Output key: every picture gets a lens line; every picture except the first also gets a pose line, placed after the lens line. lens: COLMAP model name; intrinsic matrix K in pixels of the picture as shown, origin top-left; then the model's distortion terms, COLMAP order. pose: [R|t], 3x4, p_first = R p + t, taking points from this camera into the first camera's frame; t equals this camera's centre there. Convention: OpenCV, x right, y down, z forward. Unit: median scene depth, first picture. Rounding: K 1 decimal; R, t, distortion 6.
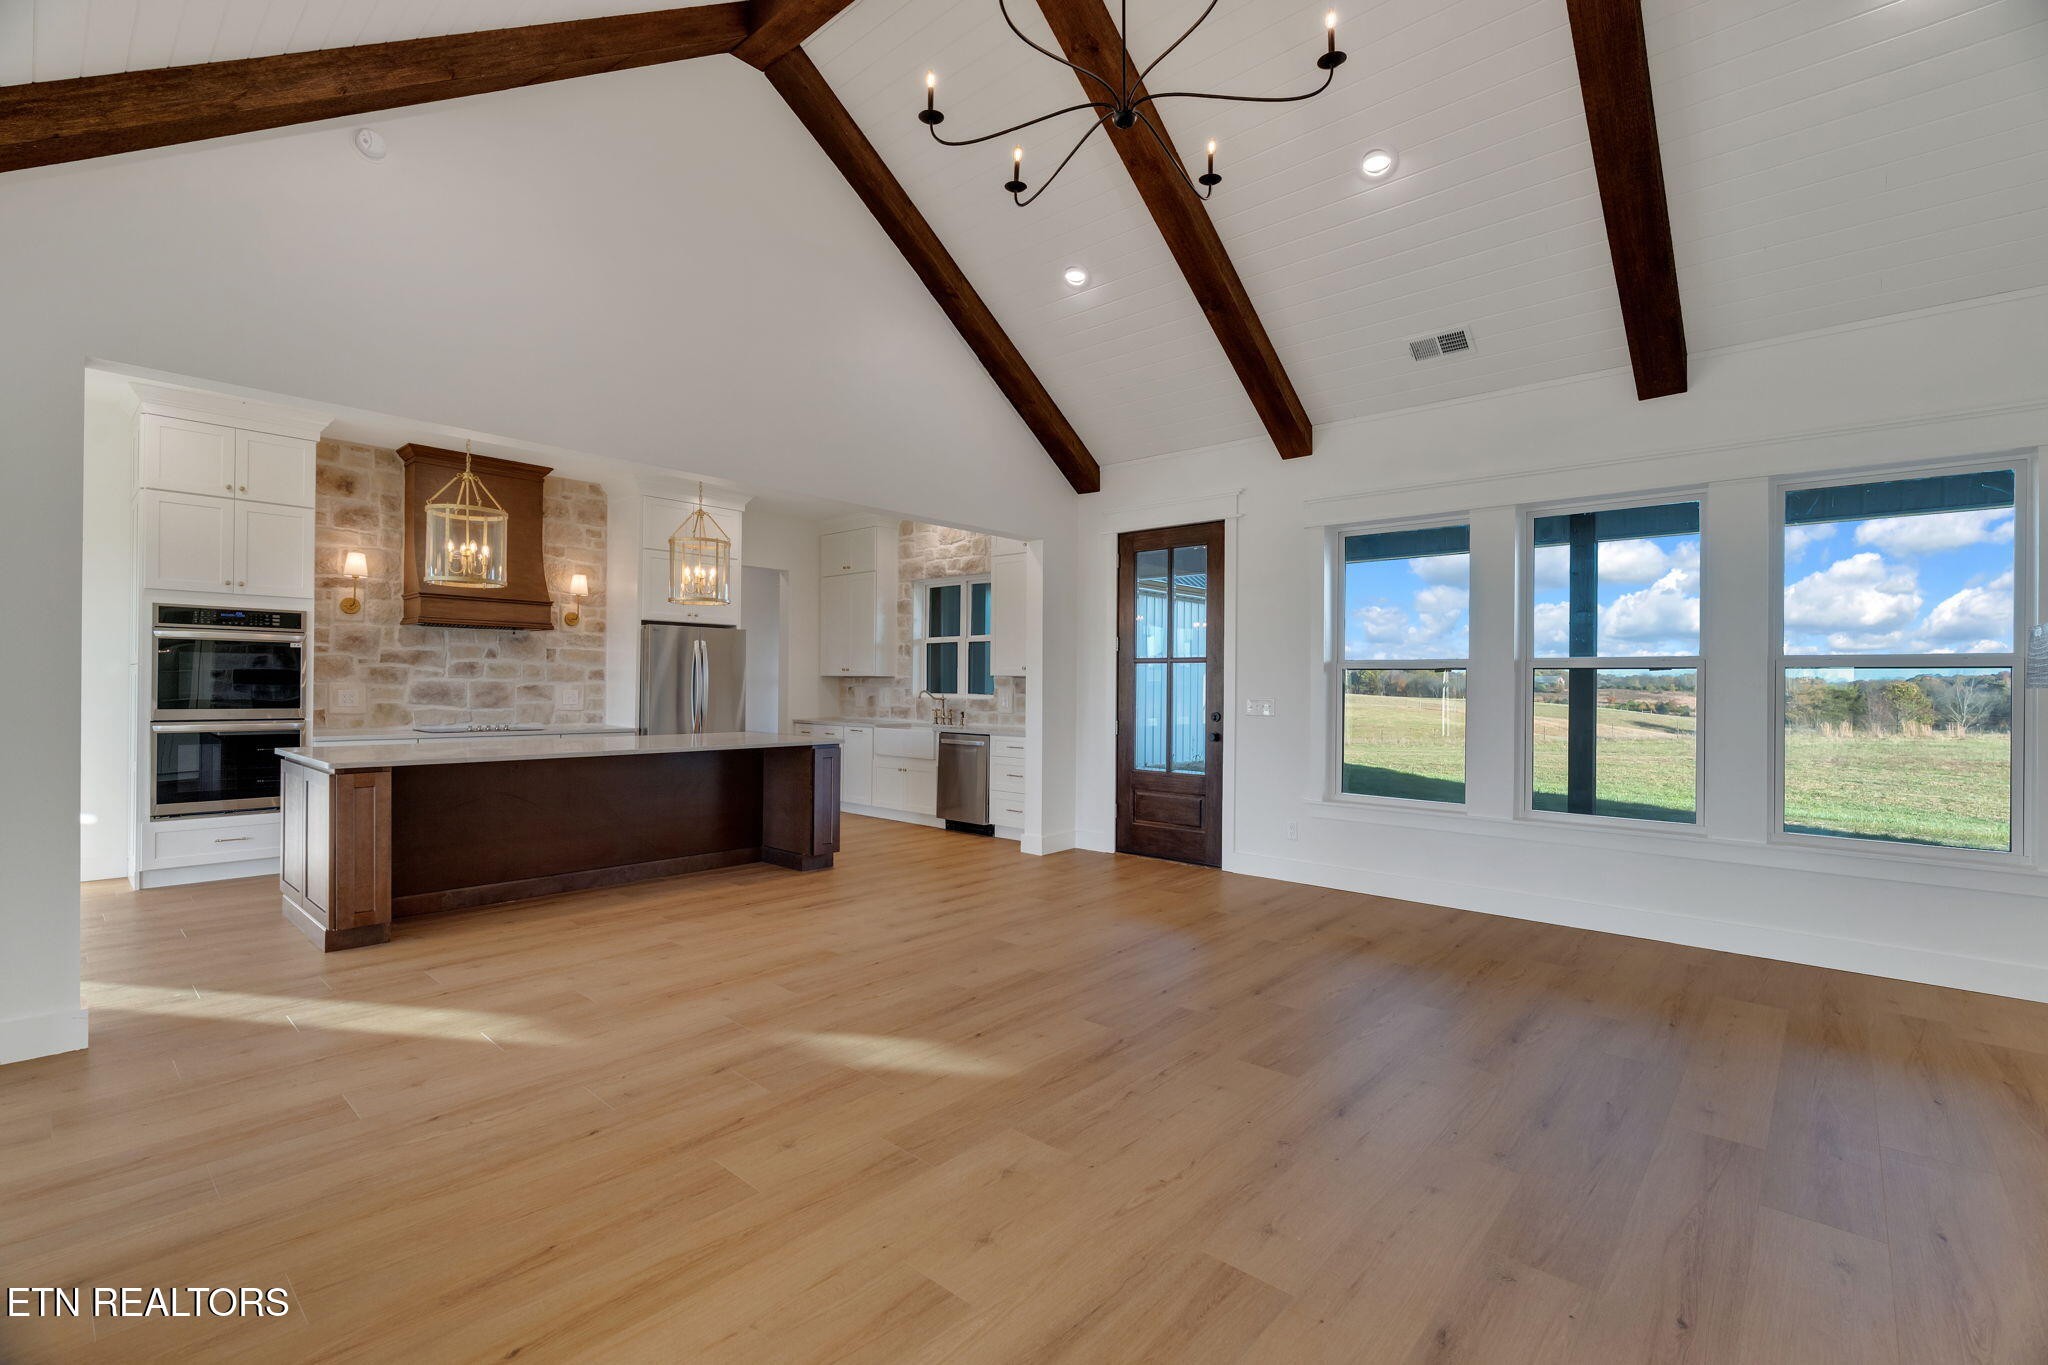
lens RADIAL K [[968.5, 0, 1059.4], [0, 968.5, 683.1], [0, 0, 1]] dist [-0.005835, 0.001399]
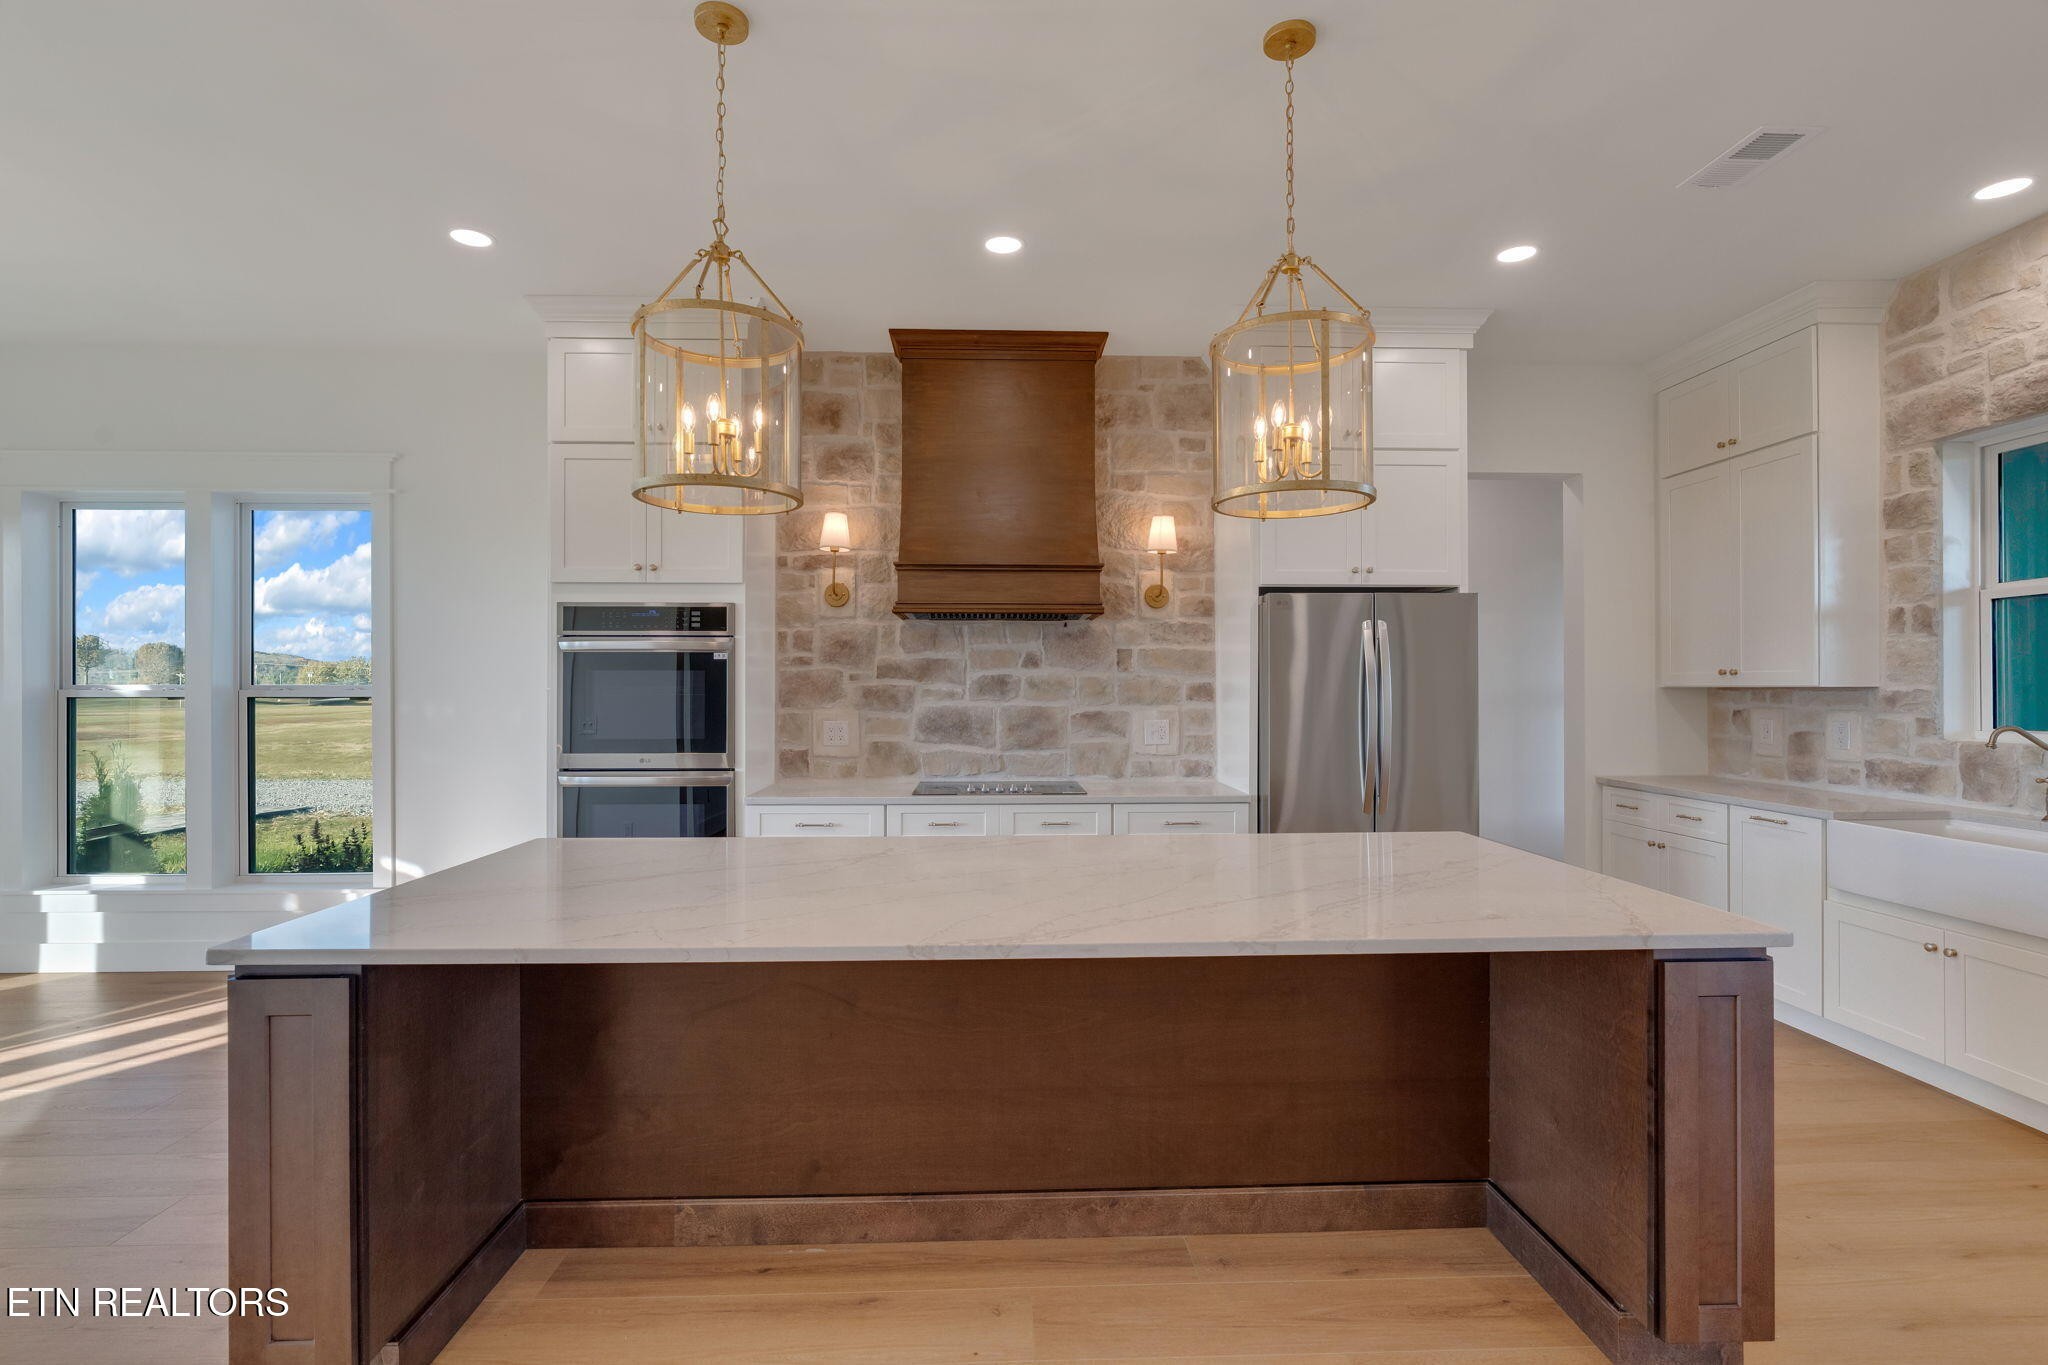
lens RADIAL K [[968.5, 0, 996.4], [0, 968.5, 685.4], [0, 0, 1]] dist [-0.005835, 0.001399]
pose [[0.671039, -0.013695, -0.741295, -0.154710], [0.009934, 0.999906, -0.009480, -0.009444], [0.741355, -0.001003, 0.671112, 0.593981]]
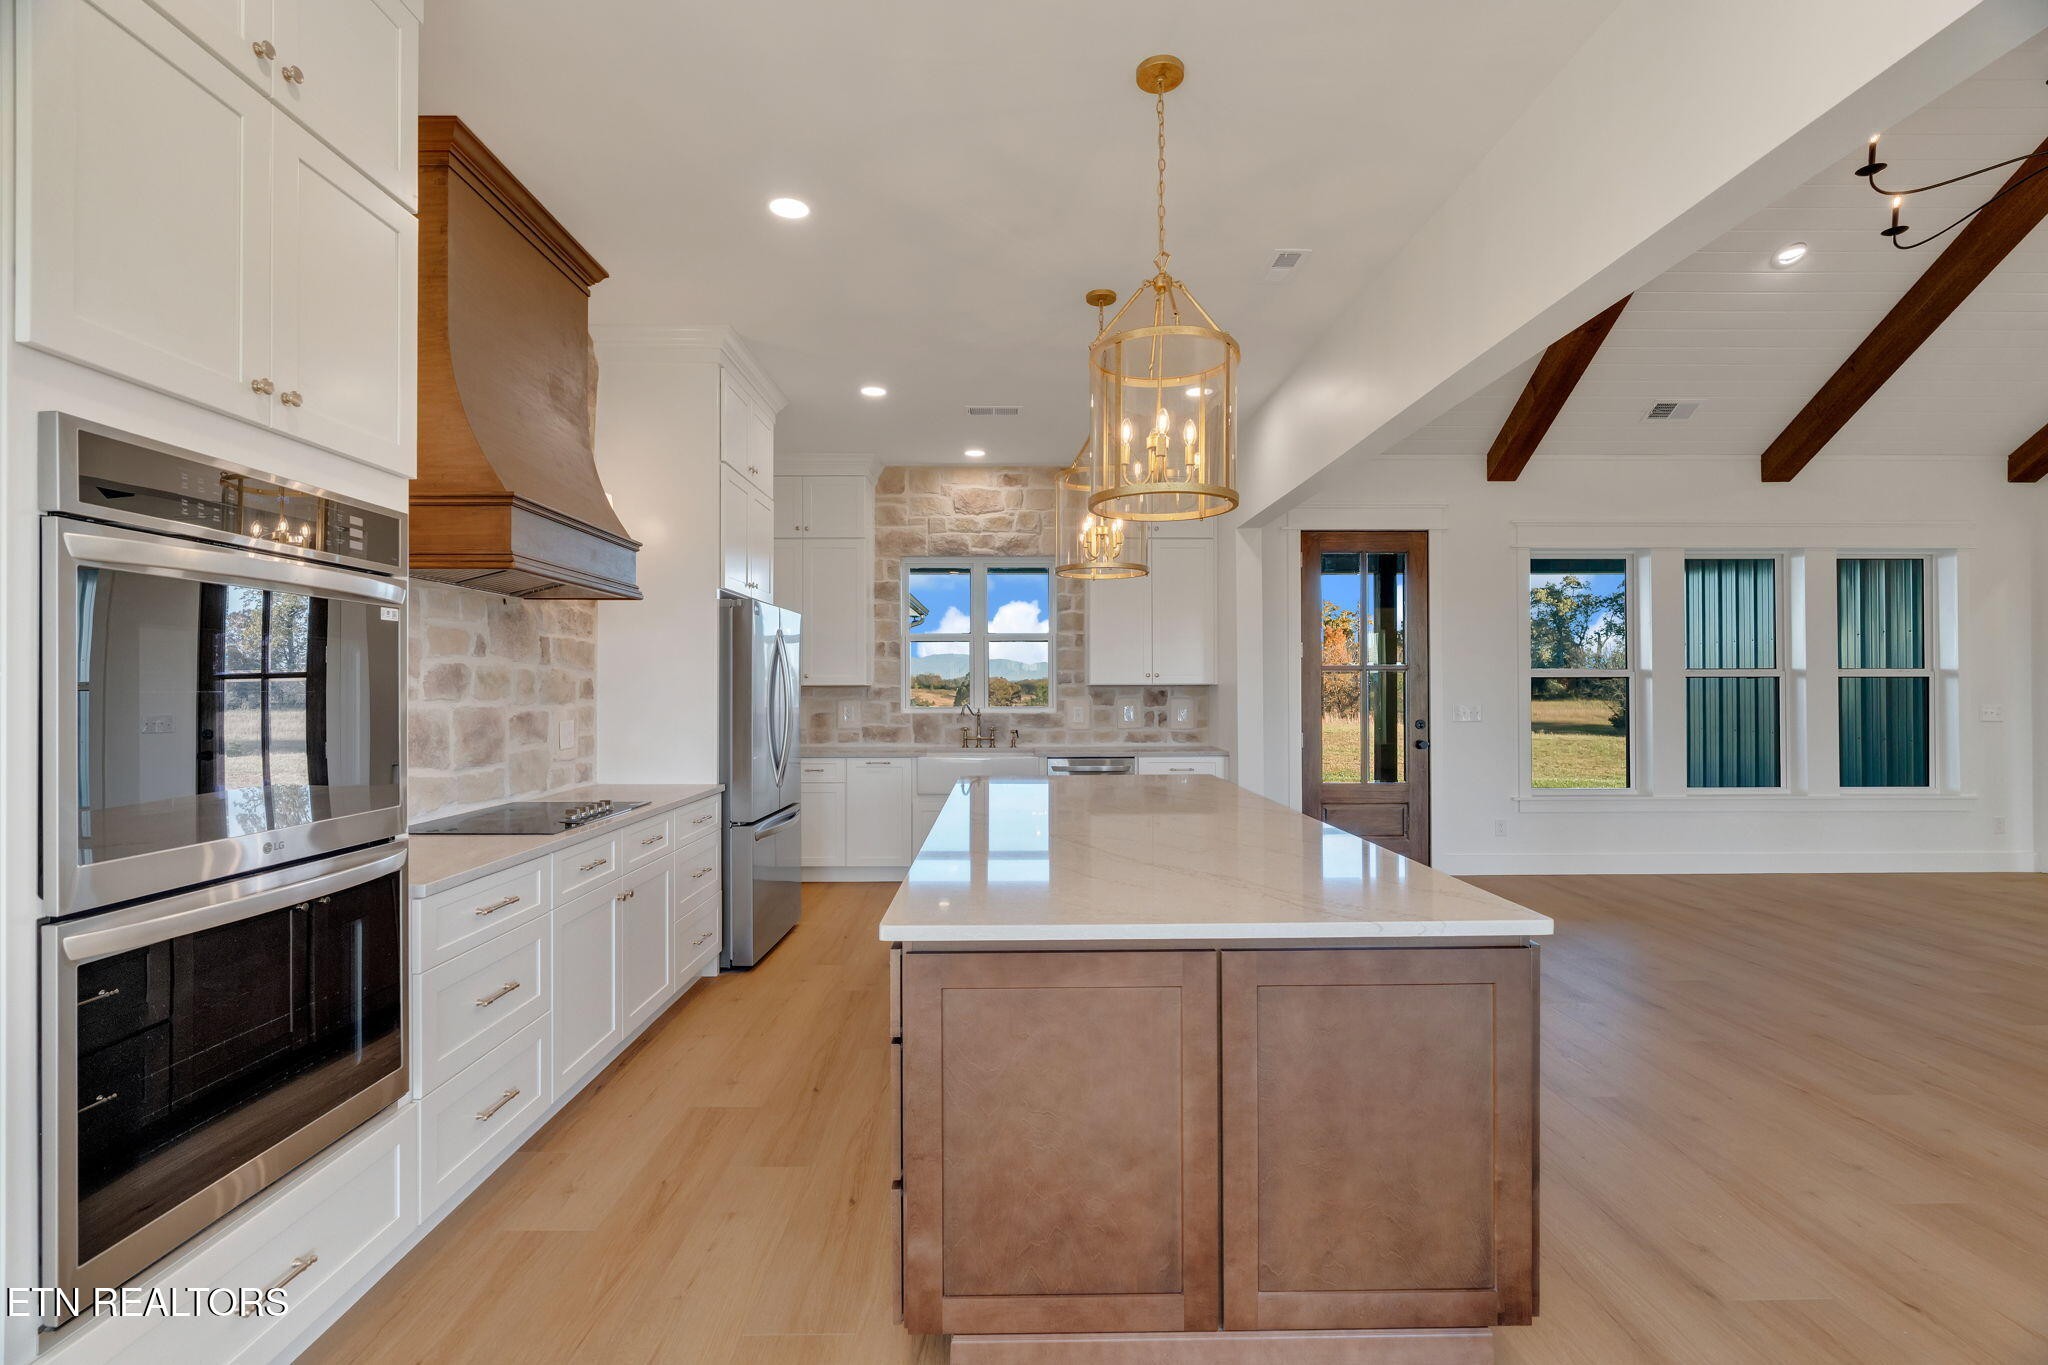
lens RADIAL K [[923.5, 0, 1064.5], [0, 923.5, 682.3], [0, 0, 1]] dist [-0.000298, -0.001025]
pose [[0.717973, -0.006971, 0.696036, -0.716442], [0.007593, 0.999969, 0.002183, -0.012606], [-0.696029, 0.003718, 0.718004, 0.522701]]
